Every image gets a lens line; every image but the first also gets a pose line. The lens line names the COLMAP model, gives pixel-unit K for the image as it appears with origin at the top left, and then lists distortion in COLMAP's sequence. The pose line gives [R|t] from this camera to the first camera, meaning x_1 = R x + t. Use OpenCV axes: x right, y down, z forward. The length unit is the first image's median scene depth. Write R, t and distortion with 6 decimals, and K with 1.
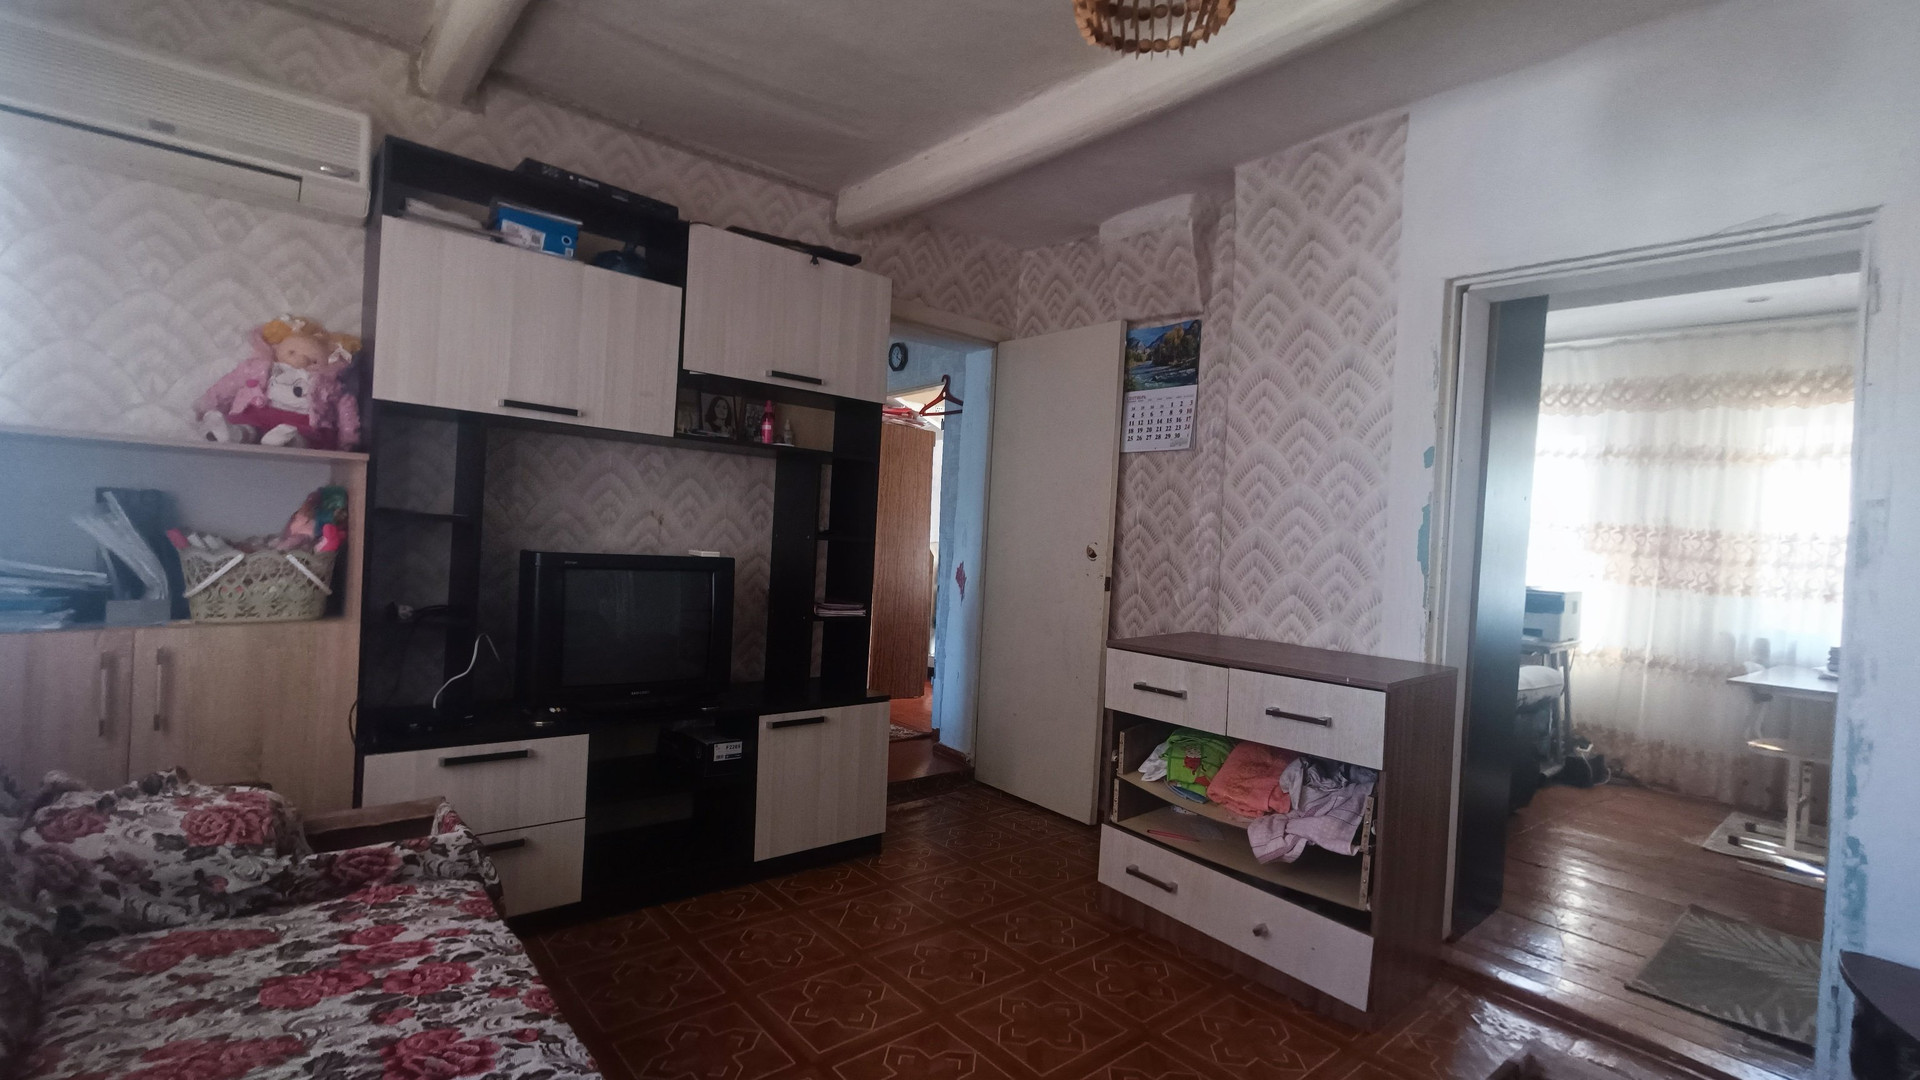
lens RADIAL K [[867.0, 0, 960.6], [0, 867.0, 546.6], [0, 0, 1]] dist [0.001349, 0.000010]
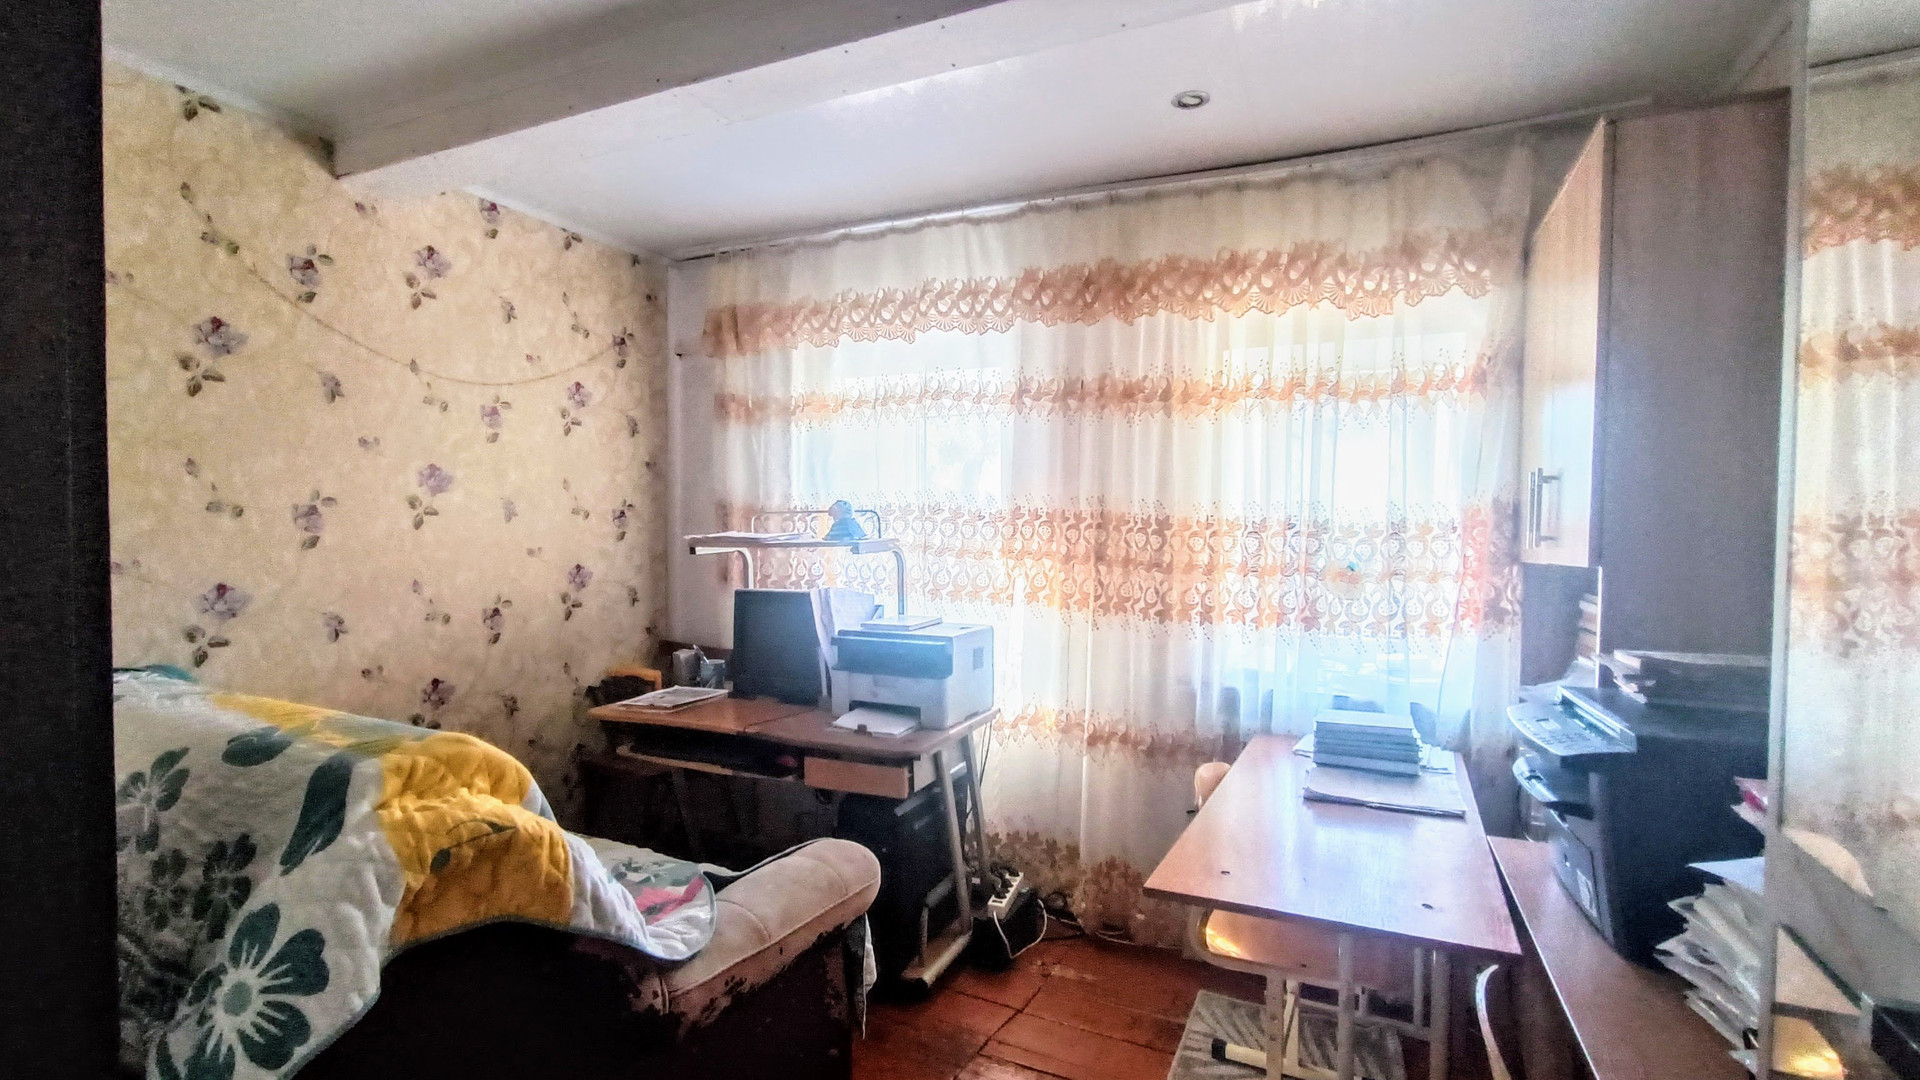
lens RADIAL K [[867.0, 0, 961.8], [0, 867.0, 540.1], [0, 0, 1]] dist [0.001349, 0.000010]
pose [[0.908667, -0.043911, 0.415207, 0.479088], [0.042840, 0.999011, 0.011899, -0.015184], [-0.415319, 0.006976, 0.909649, 0.496711]]
